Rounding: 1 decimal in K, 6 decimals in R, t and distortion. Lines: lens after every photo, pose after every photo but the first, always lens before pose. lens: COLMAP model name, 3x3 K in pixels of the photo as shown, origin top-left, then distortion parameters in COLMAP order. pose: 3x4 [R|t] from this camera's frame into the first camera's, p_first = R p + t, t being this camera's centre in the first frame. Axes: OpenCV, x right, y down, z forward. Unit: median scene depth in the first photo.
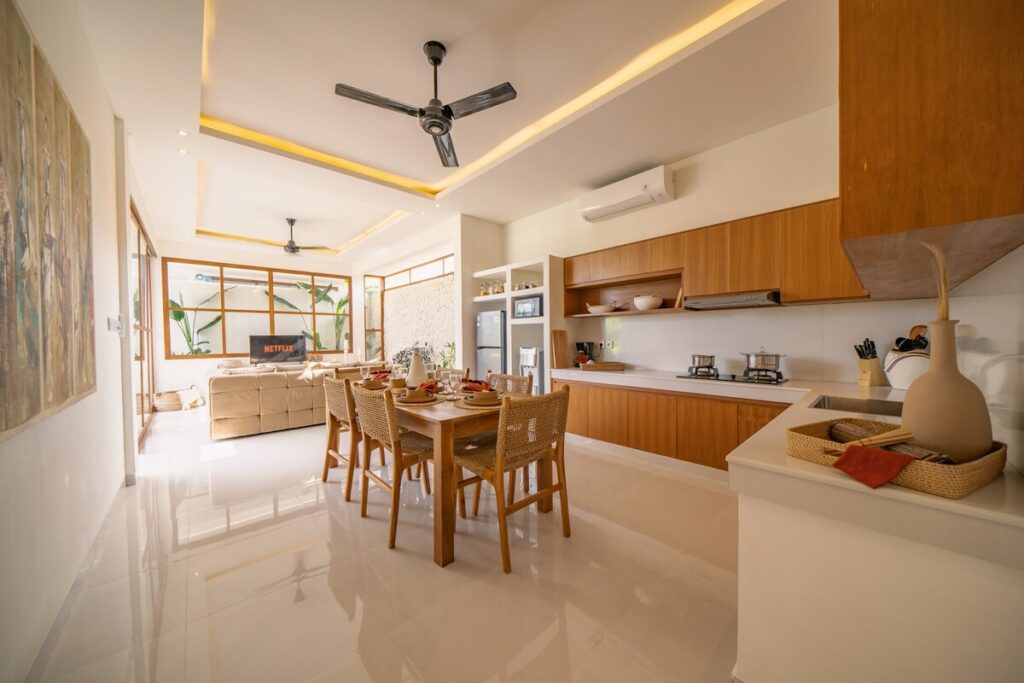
lens RADIAL K [[348.0, 0, 511.2], [0, 348.0, 341.9], [0, 0, 1]] dist [-0.000492, -0.000028]
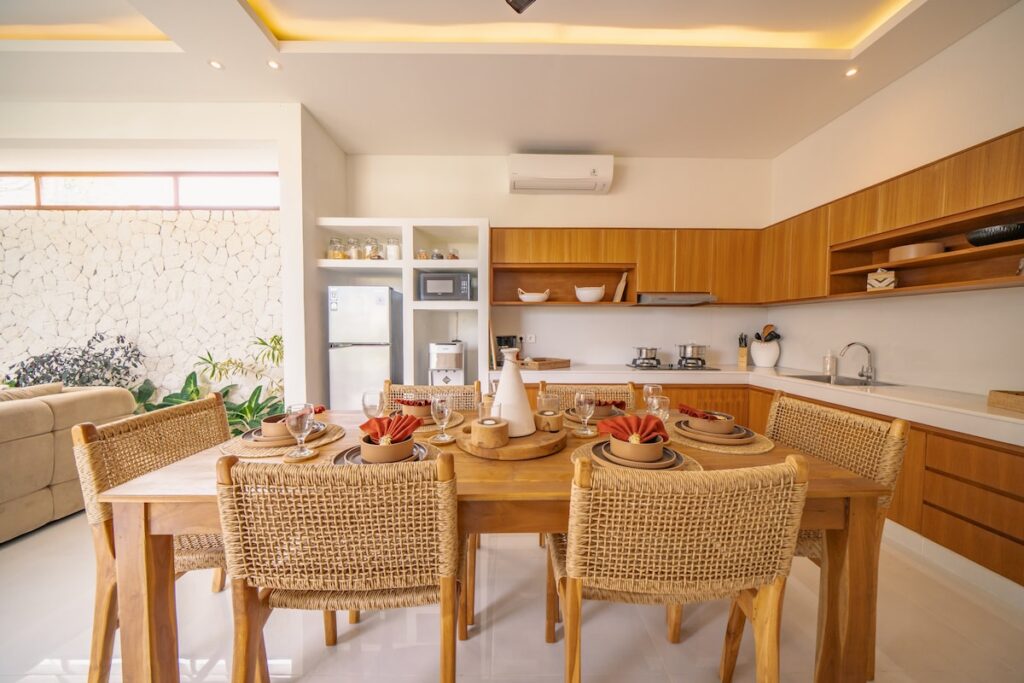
lens RADIAL K [[349.1, 0, 511.9], [0, 349.1, 343.0], [0, 0, 1]] dist [-0.003973, 0.000269]
pose [[0.669801, -0.018187, 0.742318, -0.406514], [0.000368, 0.999708, 0.024162, -0.001870], [-0.742540, -0.015910, 0.669612, 0.447589]]
